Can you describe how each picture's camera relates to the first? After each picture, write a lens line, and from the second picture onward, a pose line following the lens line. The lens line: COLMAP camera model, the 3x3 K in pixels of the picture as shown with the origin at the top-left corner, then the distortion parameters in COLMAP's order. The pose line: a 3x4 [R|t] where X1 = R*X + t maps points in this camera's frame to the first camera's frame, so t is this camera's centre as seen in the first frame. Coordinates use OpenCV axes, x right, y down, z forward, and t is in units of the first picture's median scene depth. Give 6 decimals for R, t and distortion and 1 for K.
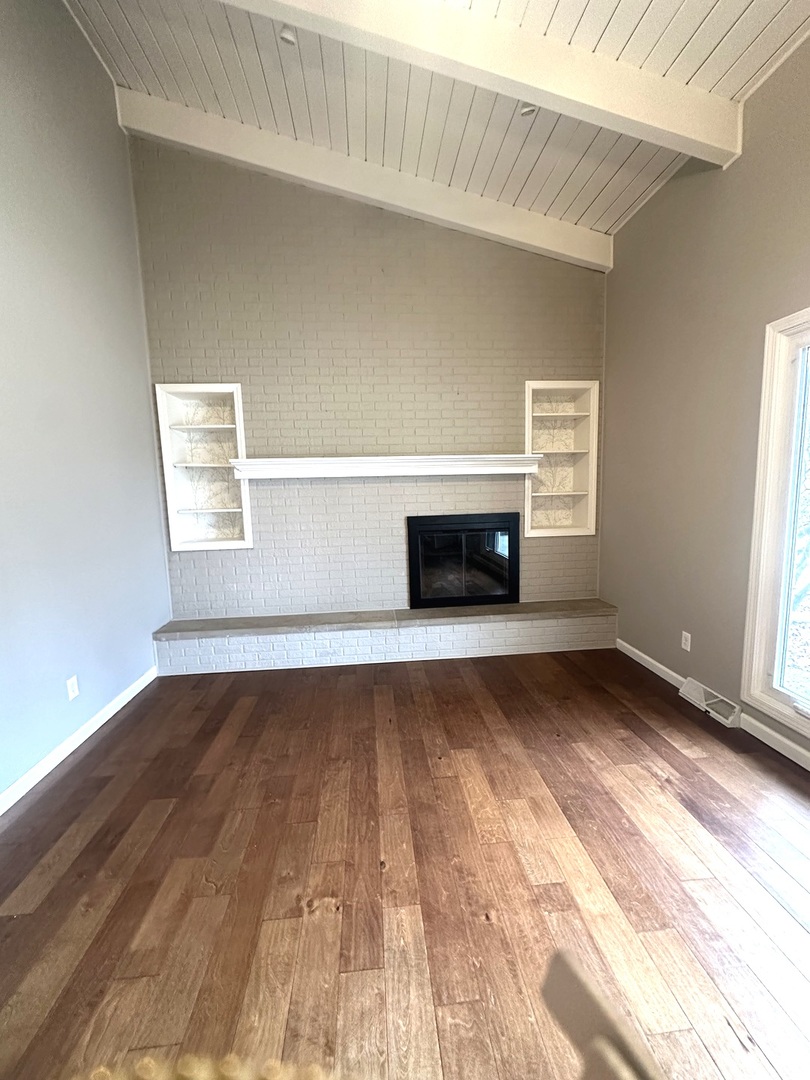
lens RADIAL K [[432.5, 0, 403.5], [0, 432.5, 539.9], [0, 0, 1]] dist [-0.000424, -0.000107]
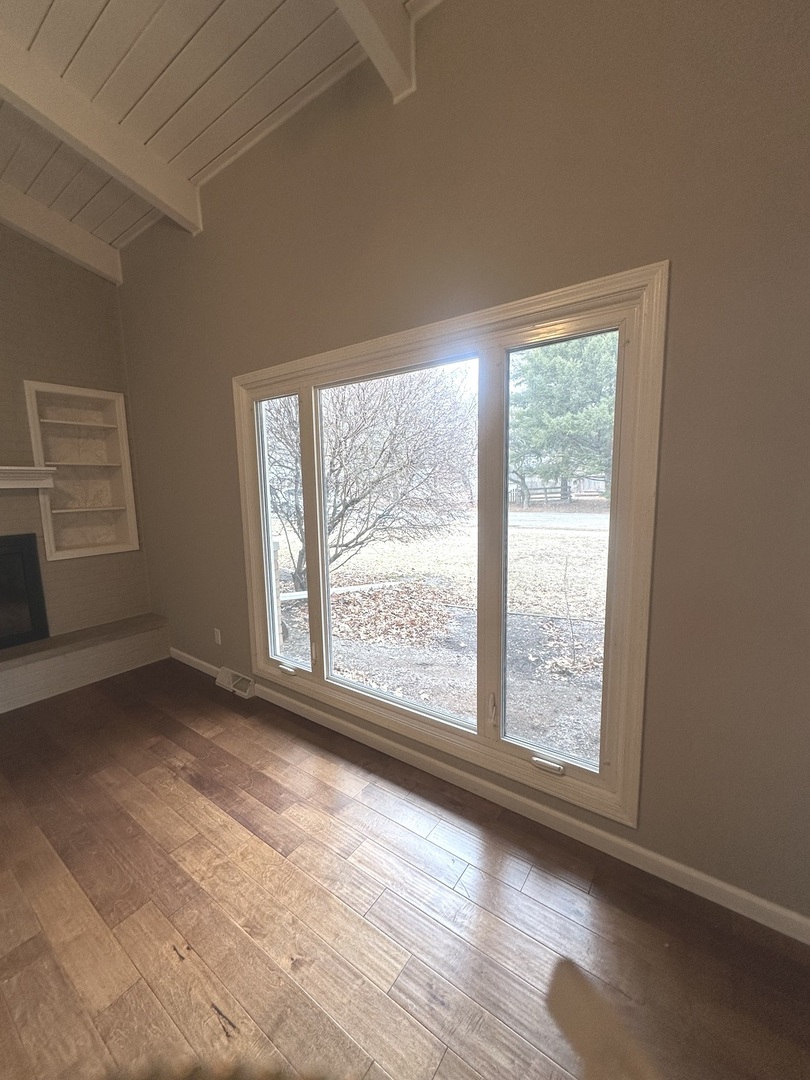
lens RADIAL K [[432.5, 0, 404.1], [0, 432.5, 538.5], [0, 0, 1]] dist [-0.000424, -0.000107]
pose [[0.653955, -0.086378, 0.751586, 0.111203], [0.094386, 0.995014, 0.032229, -0.013101], [-0.750622, 0.049863, 0.658848, -0.121826]]
